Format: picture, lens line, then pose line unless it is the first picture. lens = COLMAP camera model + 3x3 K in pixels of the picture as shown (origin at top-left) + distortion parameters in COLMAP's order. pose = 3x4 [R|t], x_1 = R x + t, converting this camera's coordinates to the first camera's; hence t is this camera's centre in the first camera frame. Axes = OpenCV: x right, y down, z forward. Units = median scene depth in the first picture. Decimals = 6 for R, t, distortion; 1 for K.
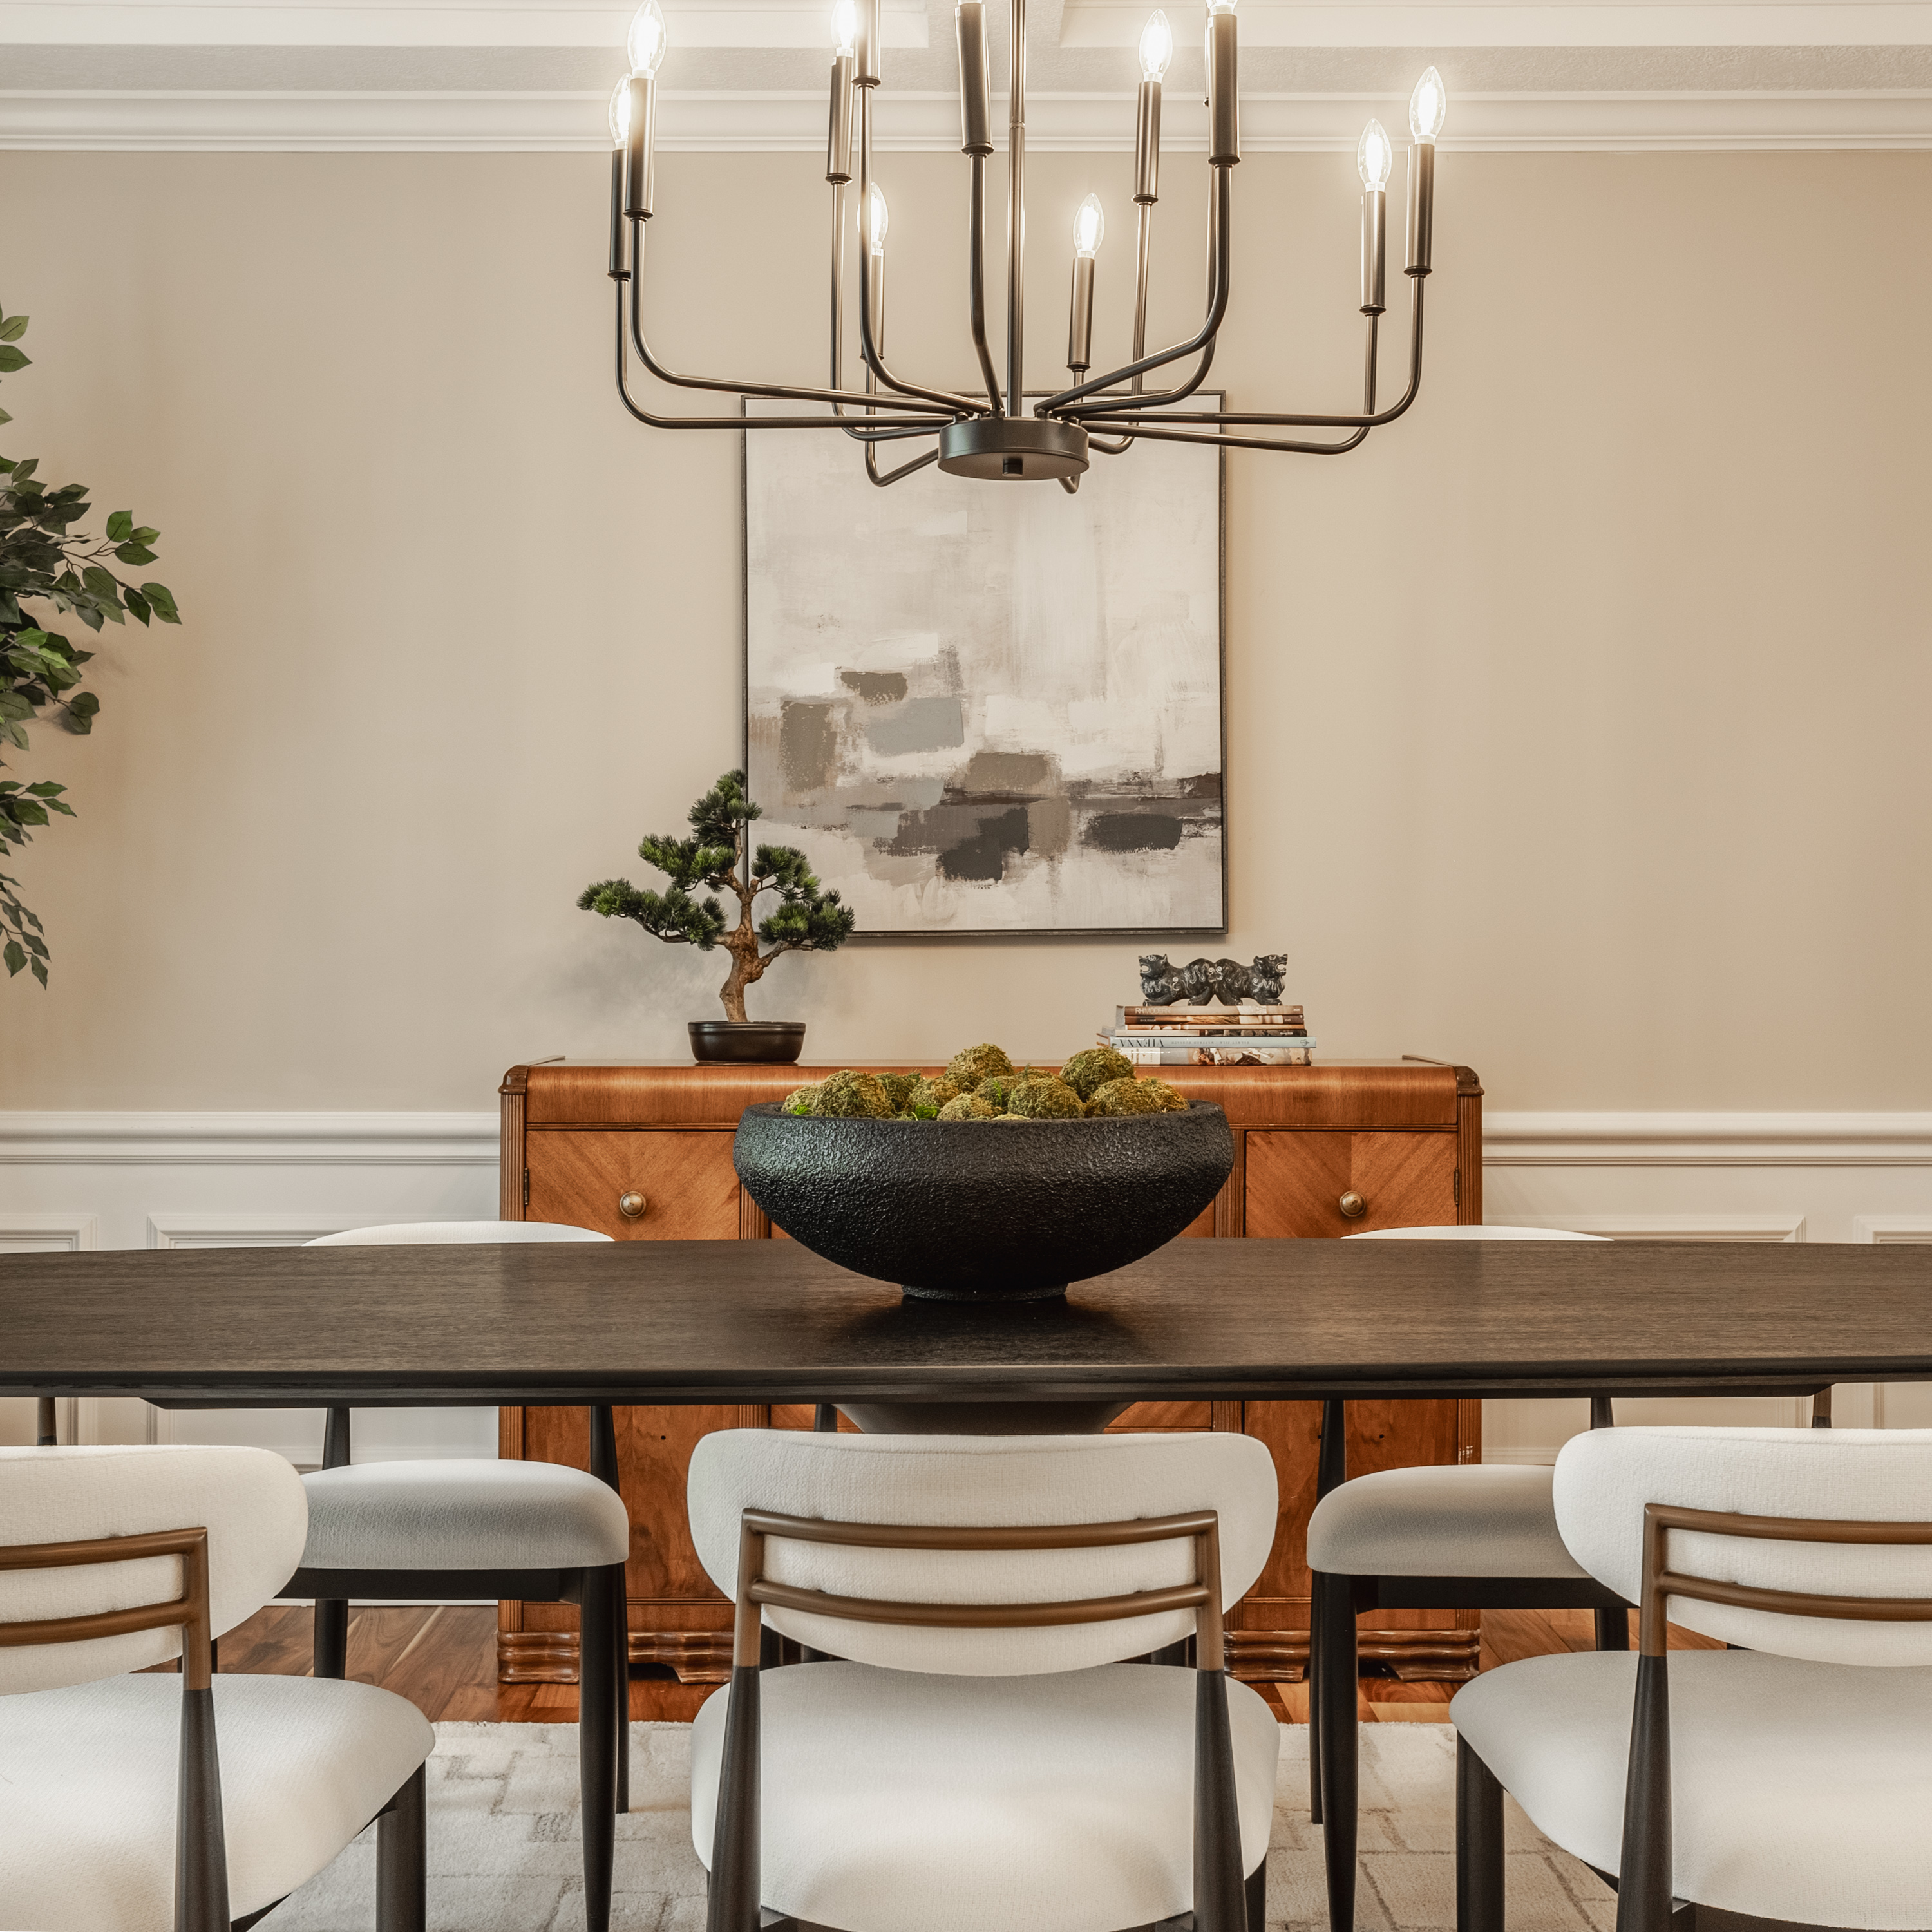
lens RADIAL K [[2535.1, 0, 966.0], [0, 2535.1, 966.0], [0, 0, 1]] dist [-0.090682, -0.049573]
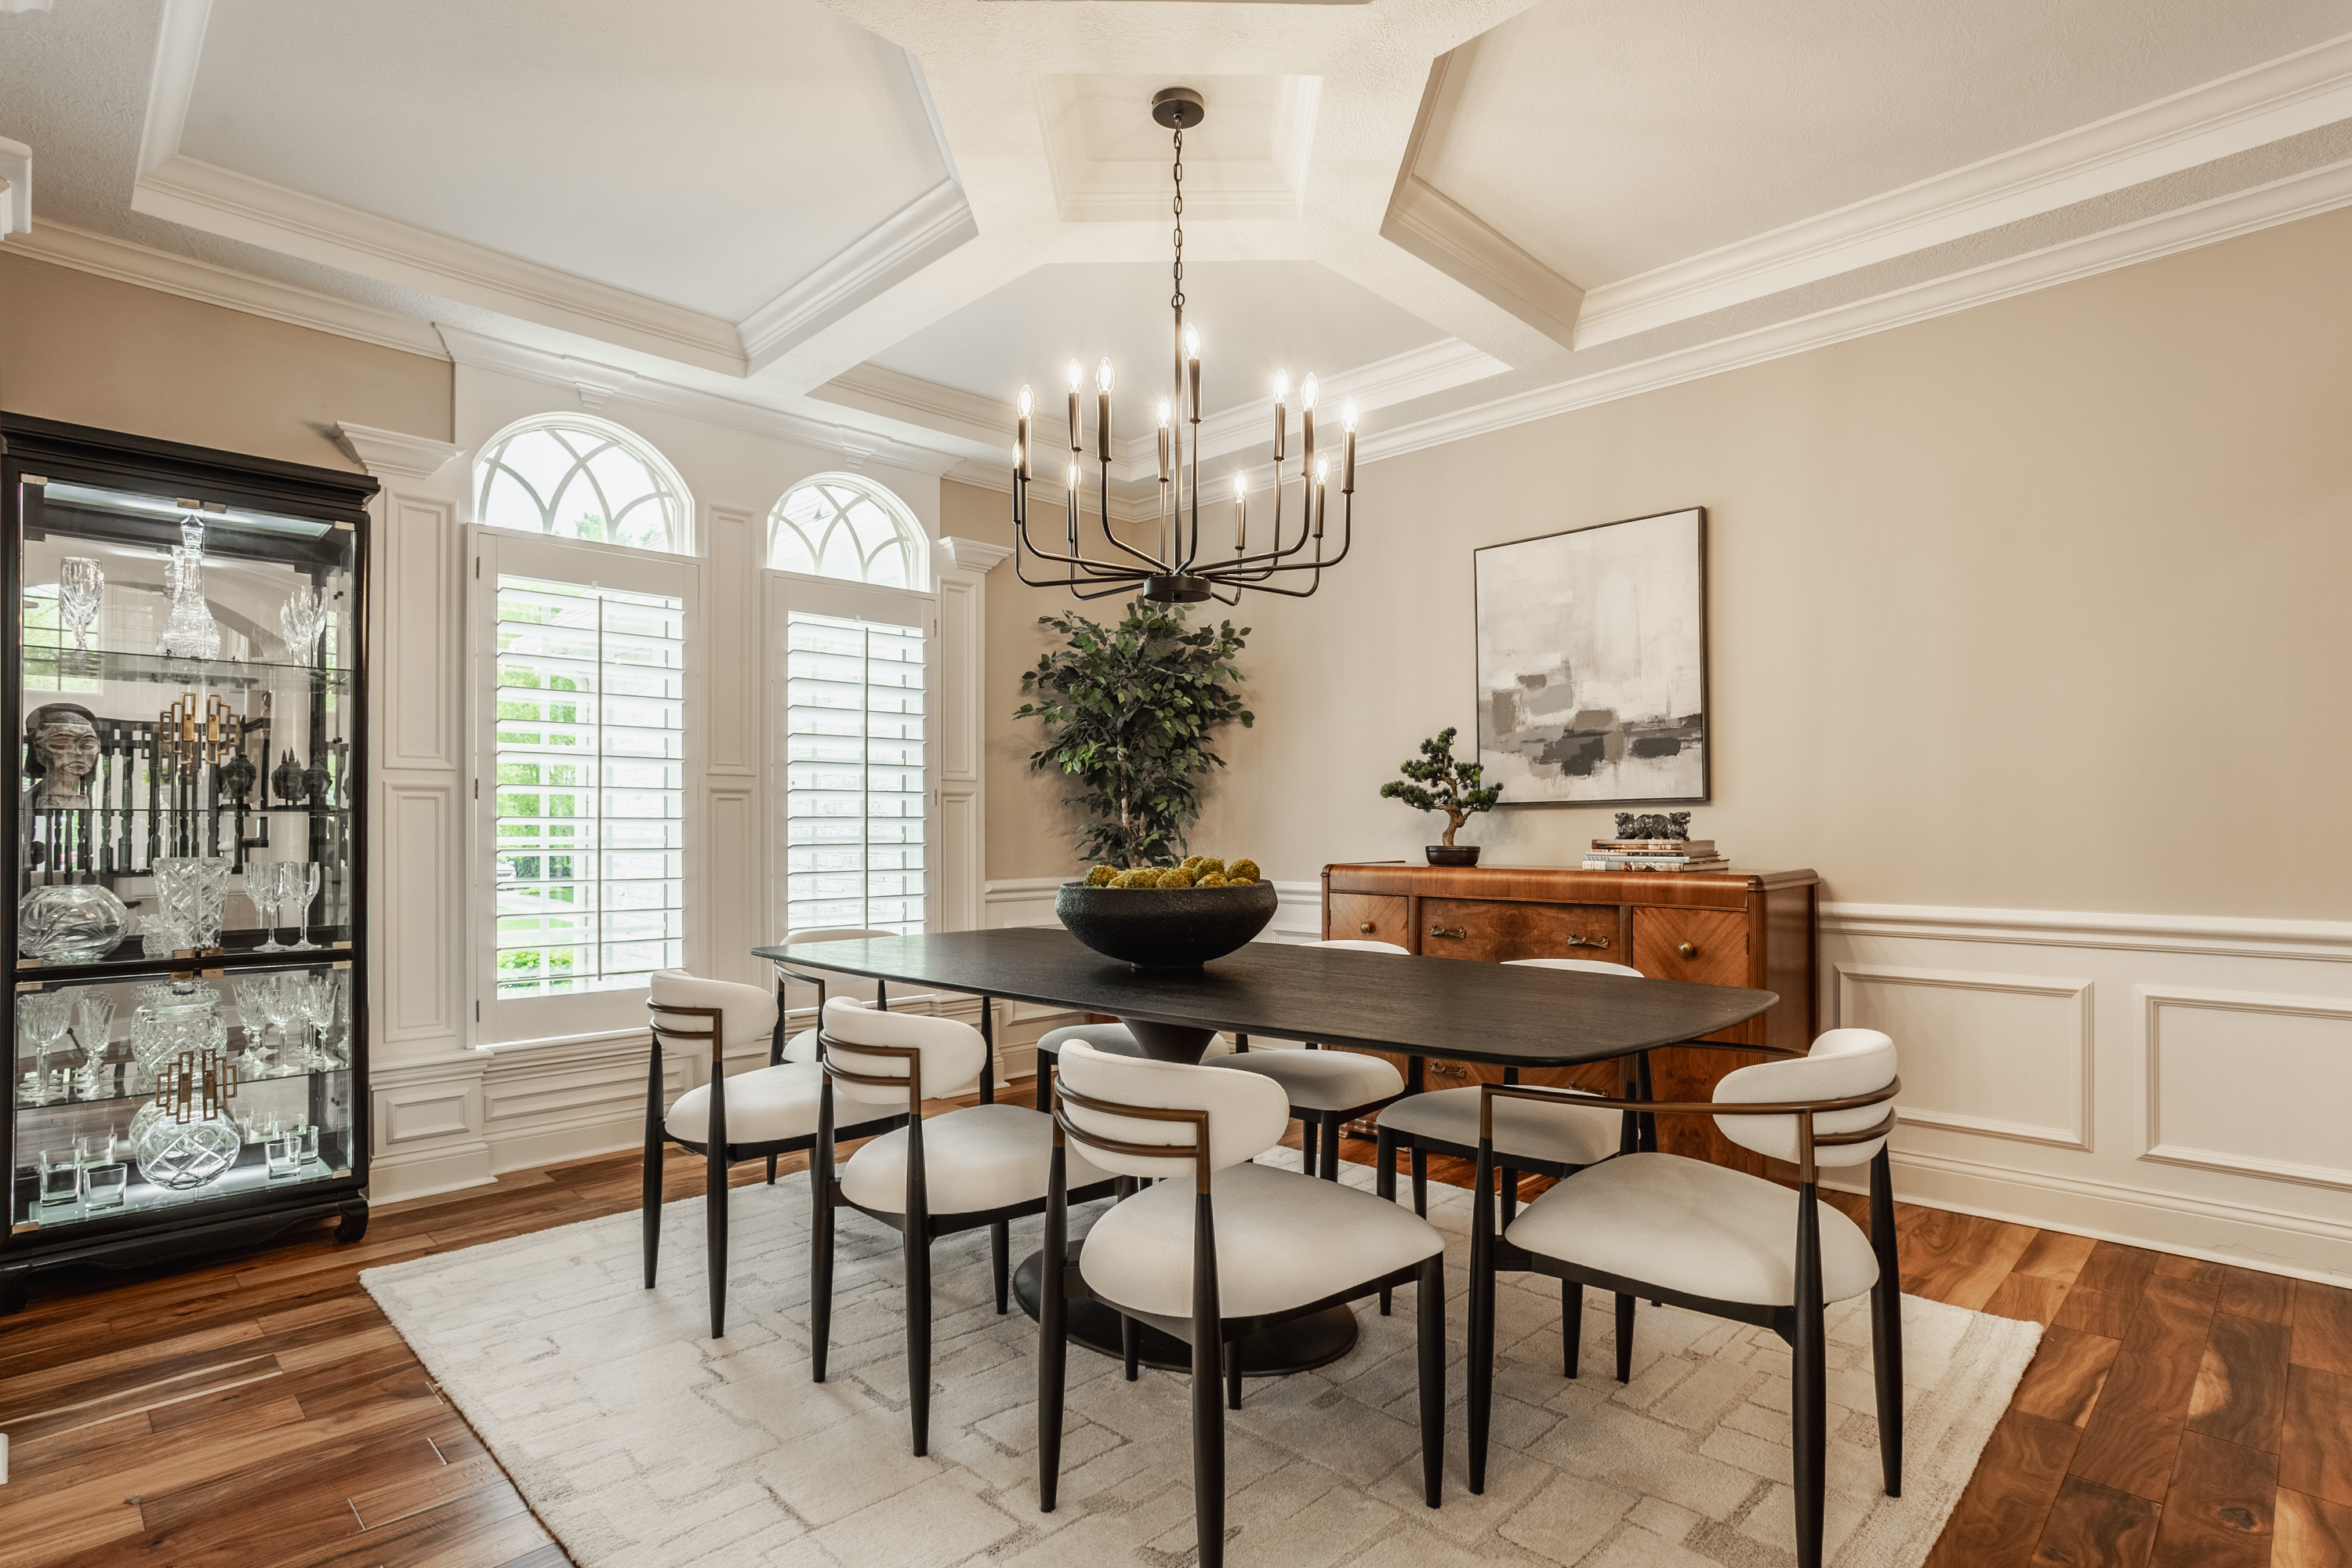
lens RADIAL K [[1169.4, 0, 1174.2], [0, 1169.4, 791.1], [0, 0, 1]] dist [-0.000330, 0.011594]
pose [[0.746838, -0.021504, -0.664658, 0.377684], [0.004624, 0.999621, -0.027145, 0.001578], [0.664990, 0.017200, 0.746654, 0.110558]]
